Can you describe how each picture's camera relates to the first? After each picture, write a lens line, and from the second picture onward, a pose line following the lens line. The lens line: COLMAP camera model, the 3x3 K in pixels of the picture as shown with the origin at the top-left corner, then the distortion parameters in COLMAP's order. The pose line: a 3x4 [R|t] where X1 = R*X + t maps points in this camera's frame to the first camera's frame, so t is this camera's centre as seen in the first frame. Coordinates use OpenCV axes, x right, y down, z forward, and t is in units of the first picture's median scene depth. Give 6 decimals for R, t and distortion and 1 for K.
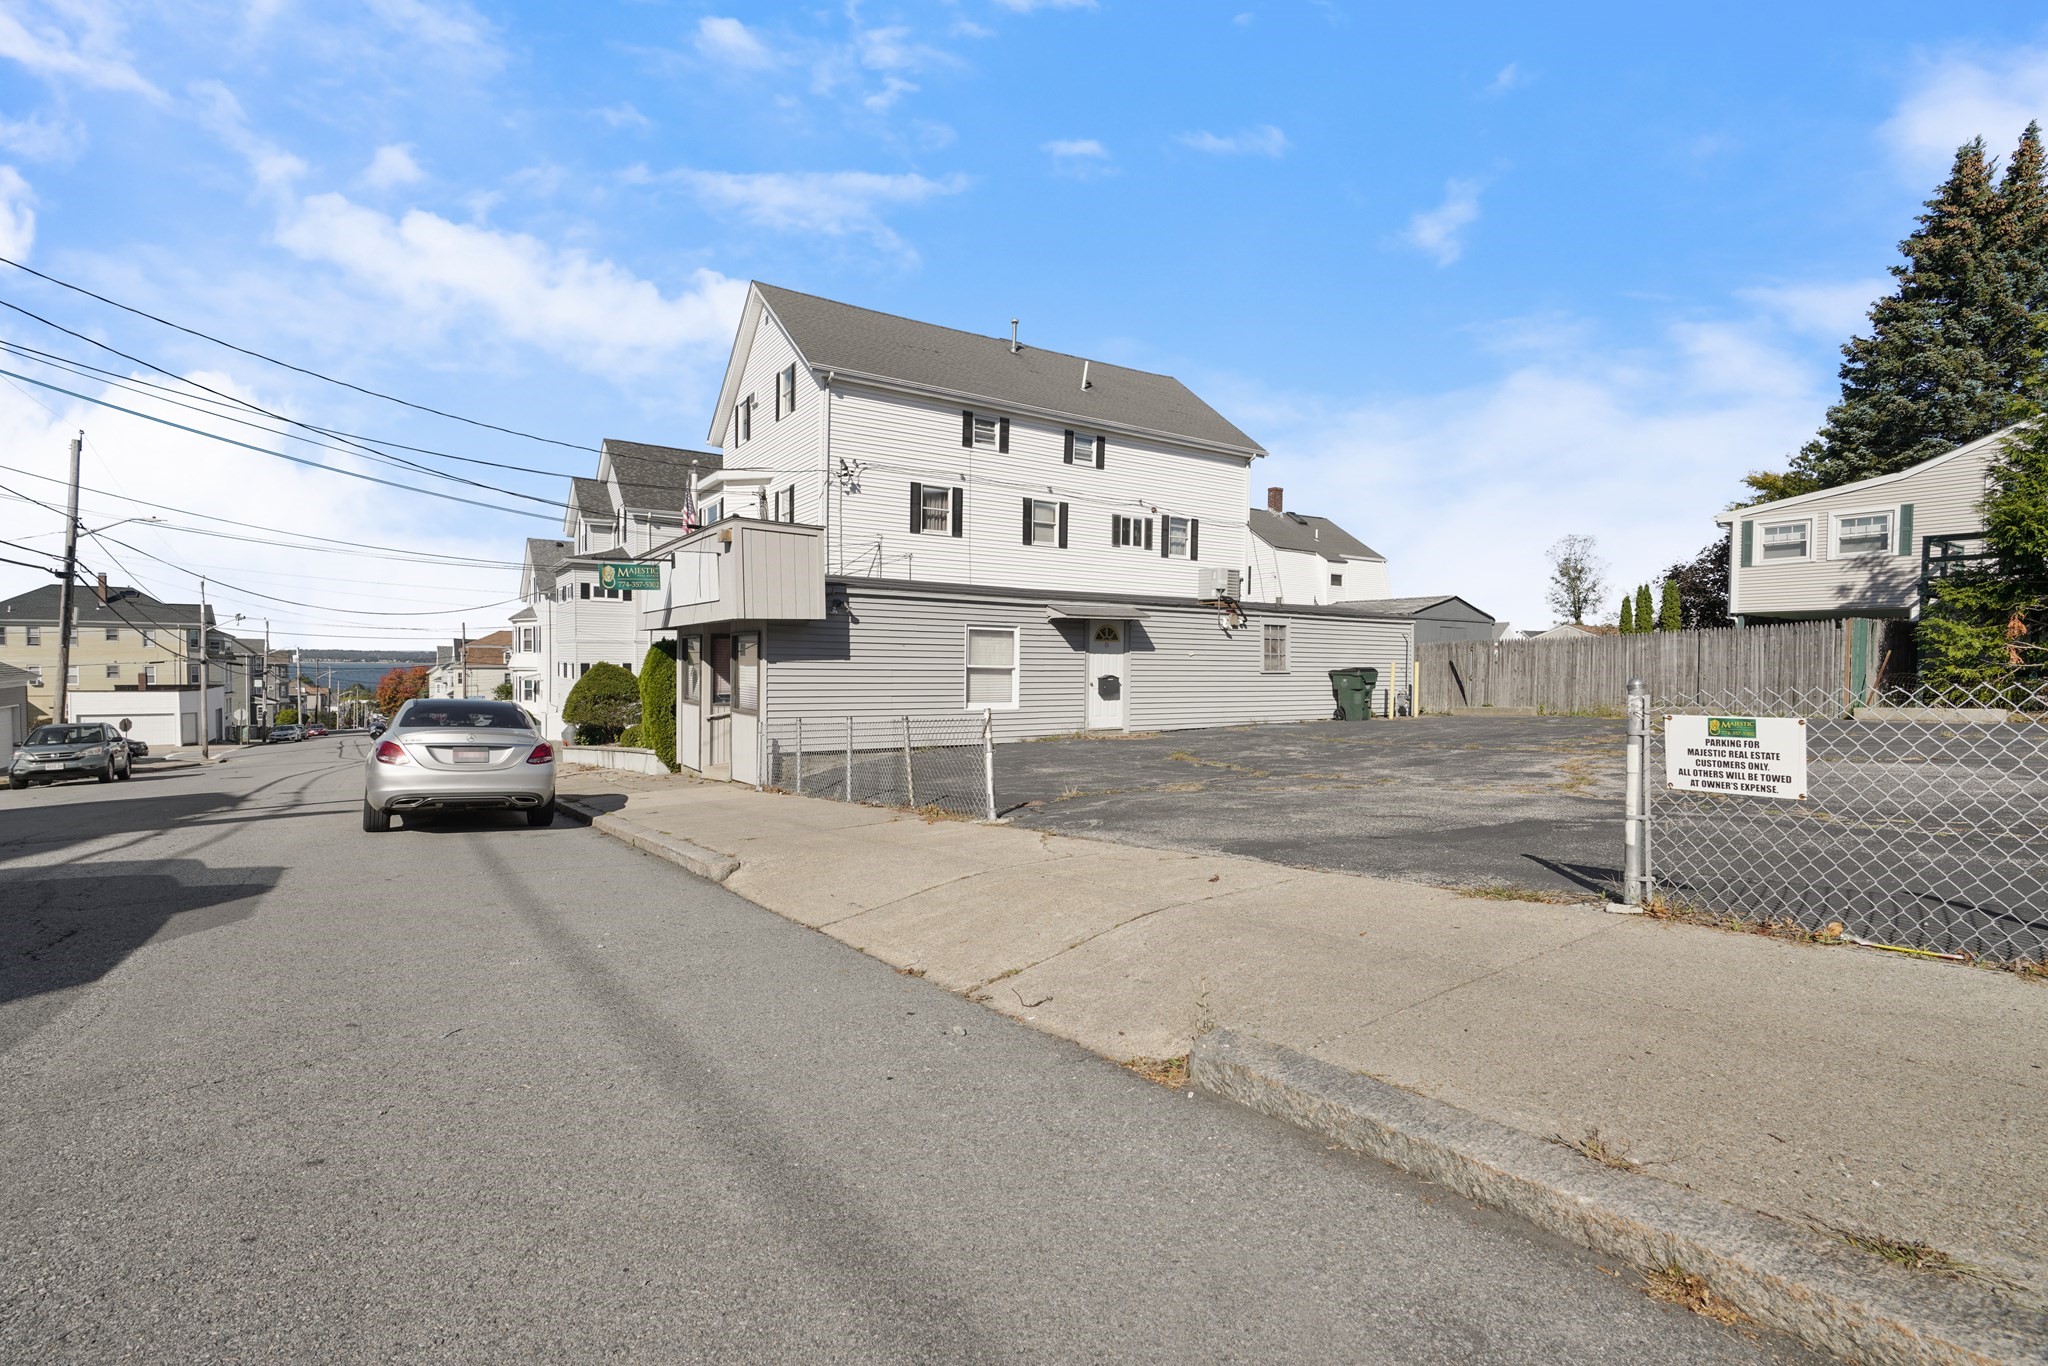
lens RADIAL K [[923.7, 0, 1024.0], [0, 923.7, 683.0], [0, 0, 1]] dist [-0.014985, 0.006895]
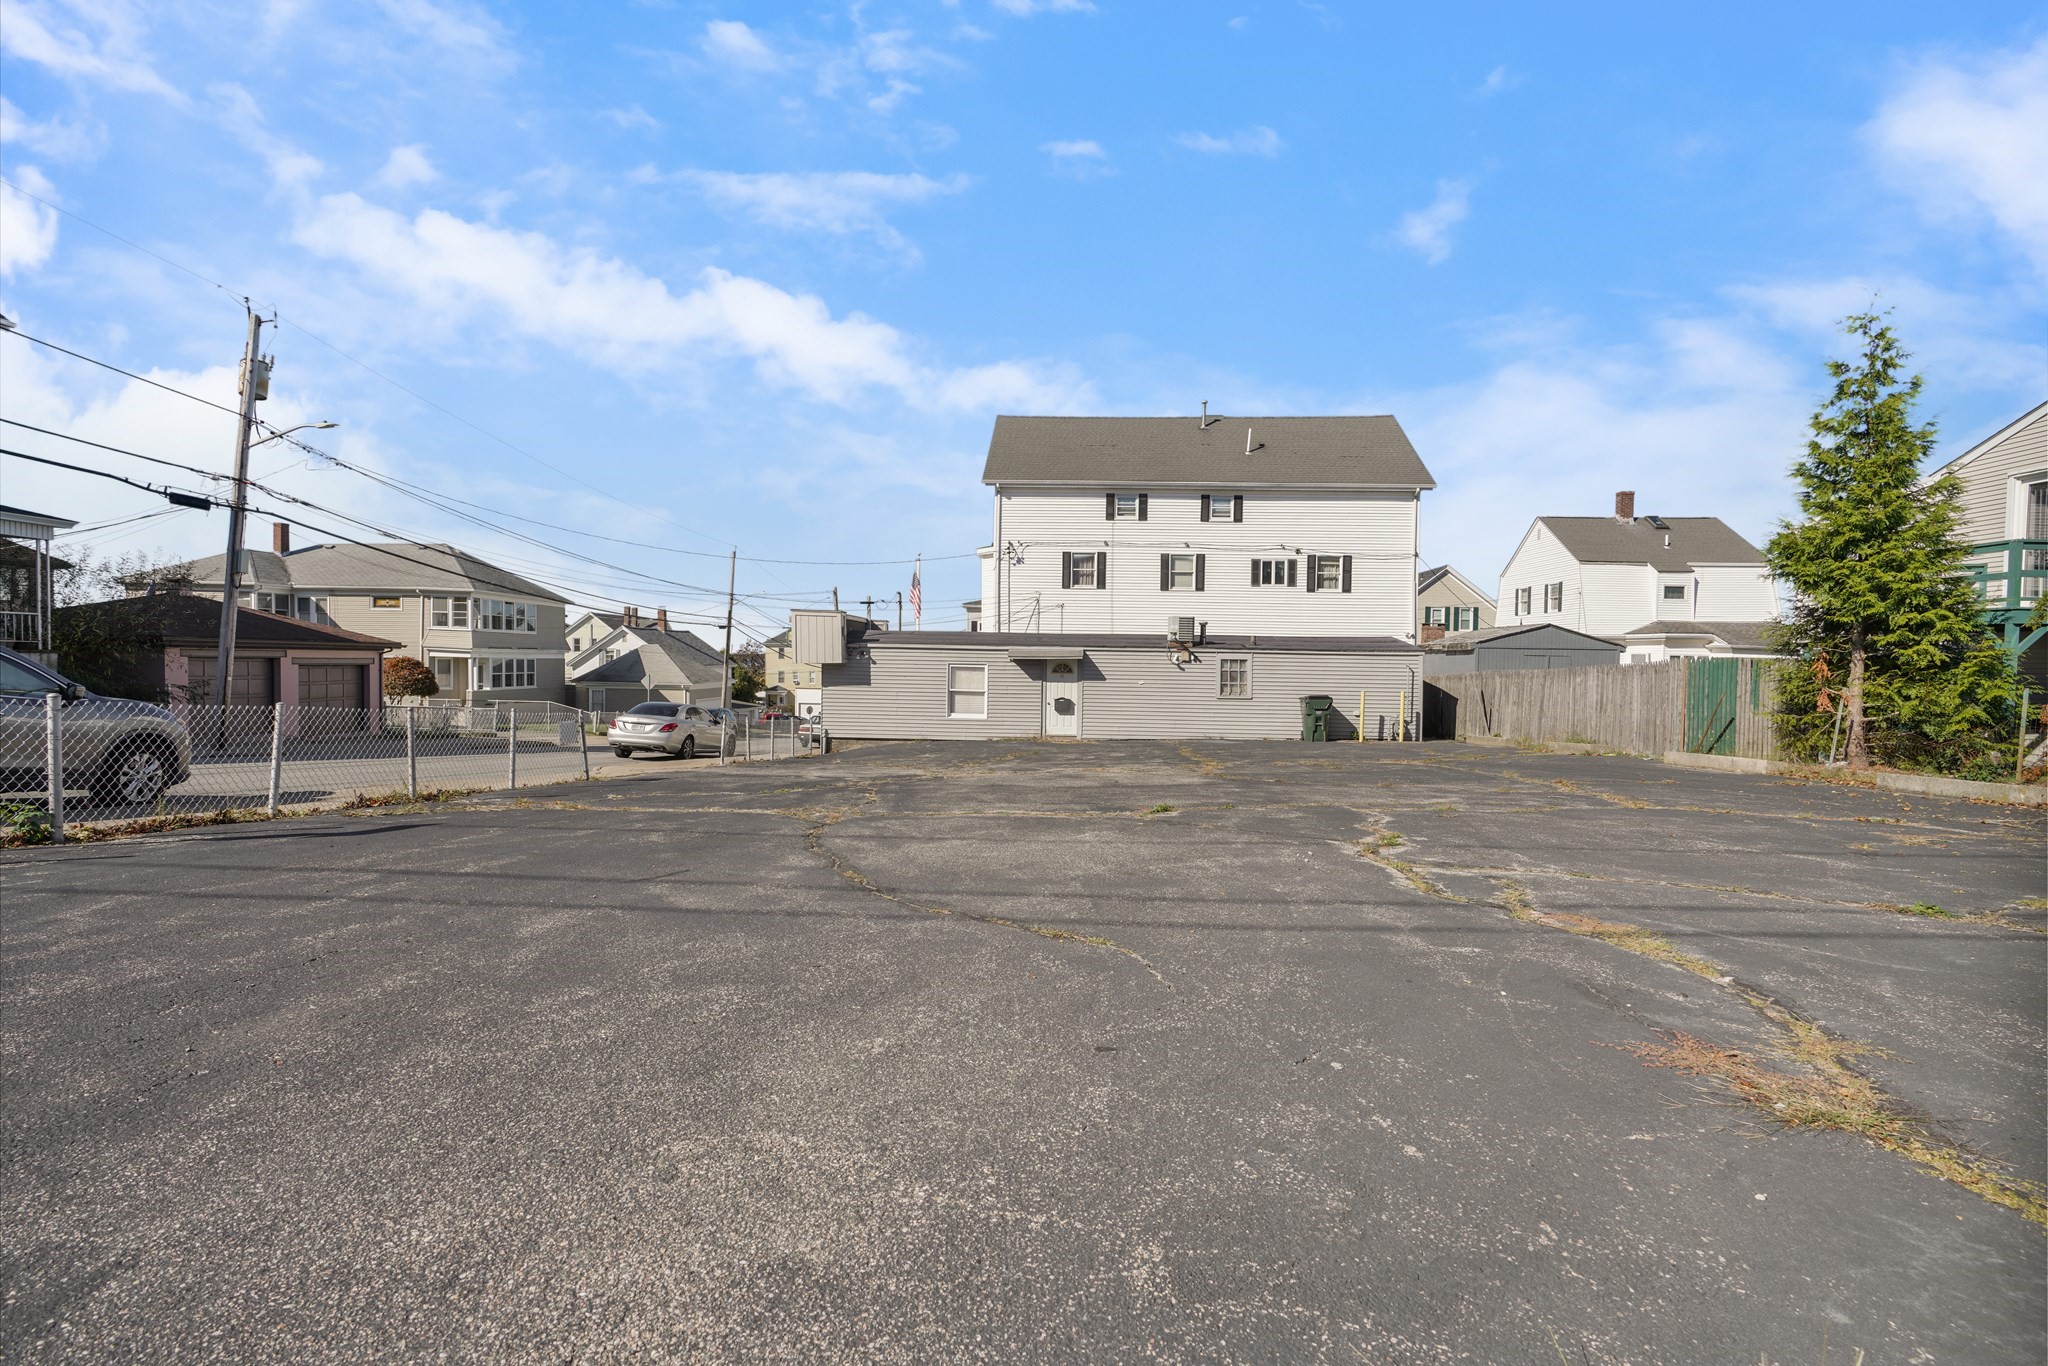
lens RADIAL K [[919.5, 0, 1032.8], [0, 919.5, 684.8], [0, 0, 1]] dist [-0.014262, 0.006901]
pose [[0.809552, 0.016528, -0.586815, 0.679026], [-0.020137, 0.999797, 0.000378, -0.021256], [0.586702, 0.011511, 0.809721, -0.134478]]
